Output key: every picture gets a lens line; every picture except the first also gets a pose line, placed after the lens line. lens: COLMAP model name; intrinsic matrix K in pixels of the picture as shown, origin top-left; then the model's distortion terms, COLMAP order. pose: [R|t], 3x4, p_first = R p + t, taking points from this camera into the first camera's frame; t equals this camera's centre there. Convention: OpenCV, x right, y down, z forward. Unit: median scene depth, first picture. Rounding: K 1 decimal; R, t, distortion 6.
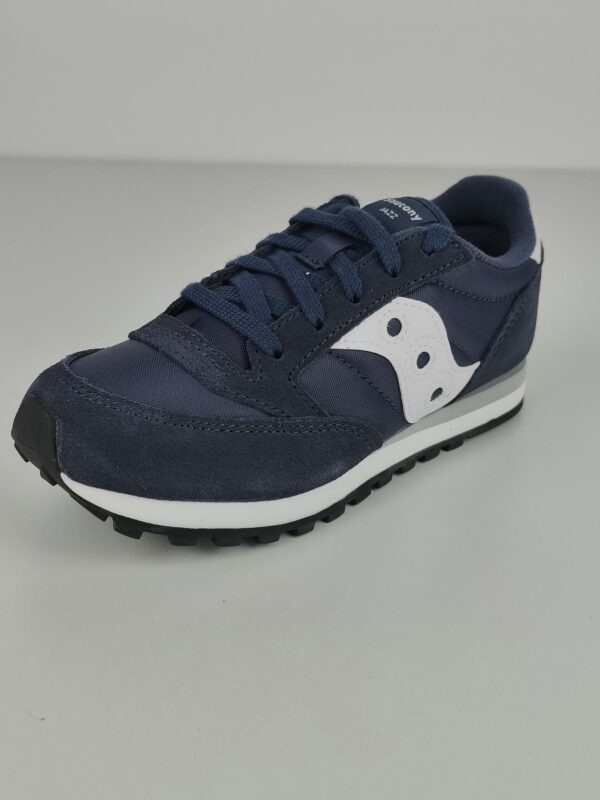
lens RADIAL K [[1100.3, 0, 300.3], [0, 1100.3, 397.8], [0, 0, 1]] dist [0.015808, 0.000000]
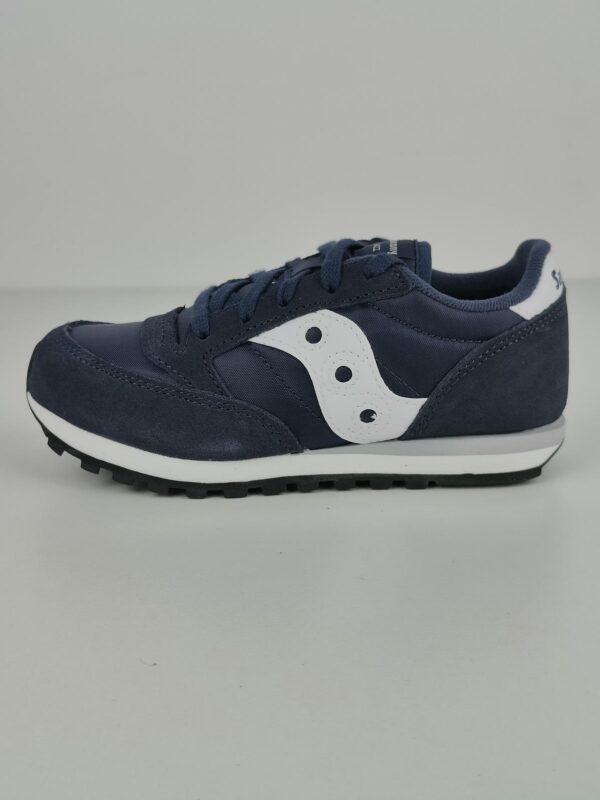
lens RADIAL K [[1100.3, 0, 299.3], [0, 1100.3, 401.9], [0, 0, 1]] dist [0.015808, 0.000000]
pose [[0.778395, 0.164416, -0.605862, 0.741073], [-0.270151, 0.958892, -0.086862, 0.096957], [0.566675, 0.231287, 0.790813, 0.147393]]
